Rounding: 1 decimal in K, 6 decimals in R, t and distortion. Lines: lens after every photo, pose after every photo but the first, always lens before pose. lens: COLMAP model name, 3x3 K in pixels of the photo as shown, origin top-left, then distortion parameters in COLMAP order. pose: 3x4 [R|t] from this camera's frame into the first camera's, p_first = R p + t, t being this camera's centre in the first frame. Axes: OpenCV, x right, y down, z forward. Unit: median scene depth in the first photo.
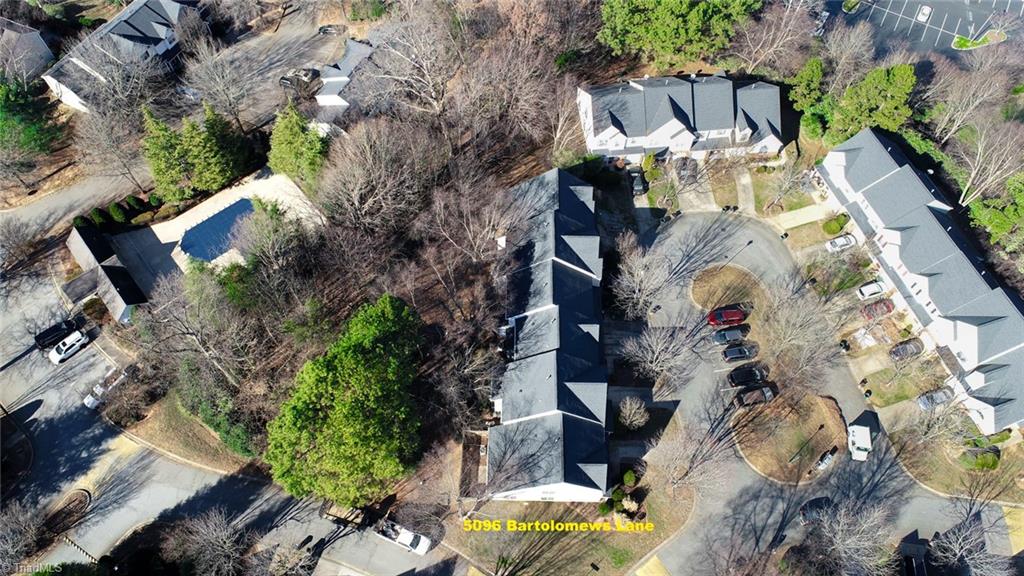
lens RADIAL K [[707.0, 0, 515.2], [0, 707.0, 284.7], [0, 0, 1]] dist [-0.004590, 0.001584]
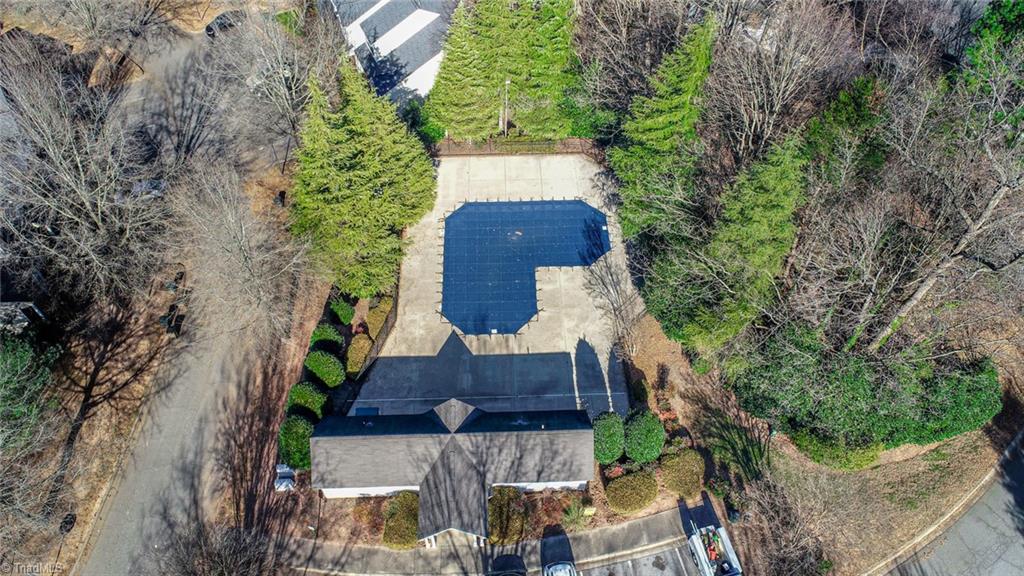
lens RADIAL K [[707.0, 0, 515.2], [0, 707.0, 284.7], [0, 0, 1]] dist [-0.004590, 0.001584]
pose [[0.623902, -0.620352, 0.475300, -0.667446], [0.672391, 0.736066, 0.078086, -0.095812], [-0.398293, 0.270870, 0.876352, 0.543591]]
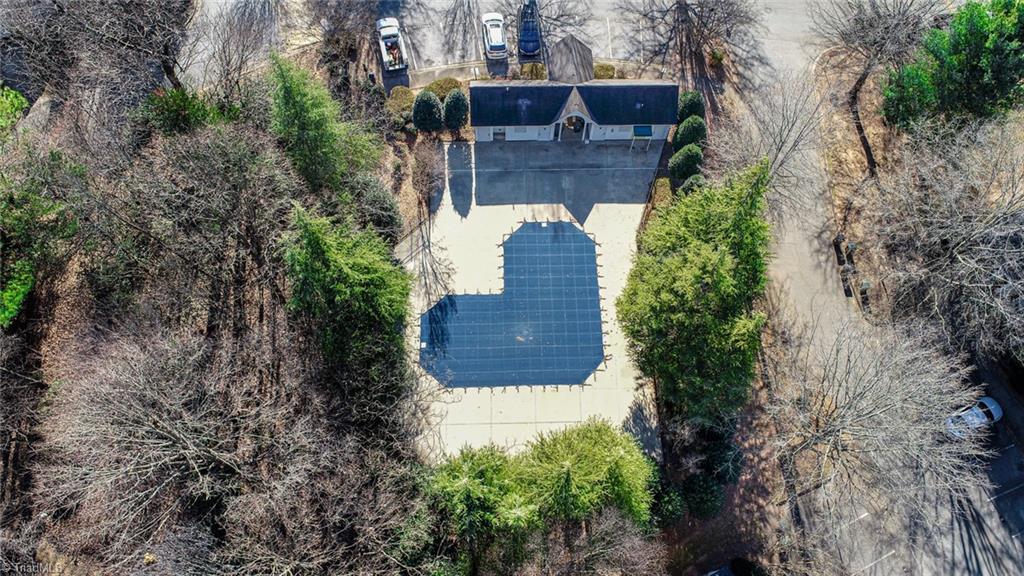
lens RADIAL K [[707.0, 0, 515.2], [0, 707.0, 284.7], [0, 0, 1]] dist [-0.004590, 0.001584]
pose [[-0.631808, 0.691437, -0.350333, -0.226781], [-0.684086, -0.284875, 0.671470, -0.401757], [0.364478, 0.663899, 0.652989, 0.664651]]
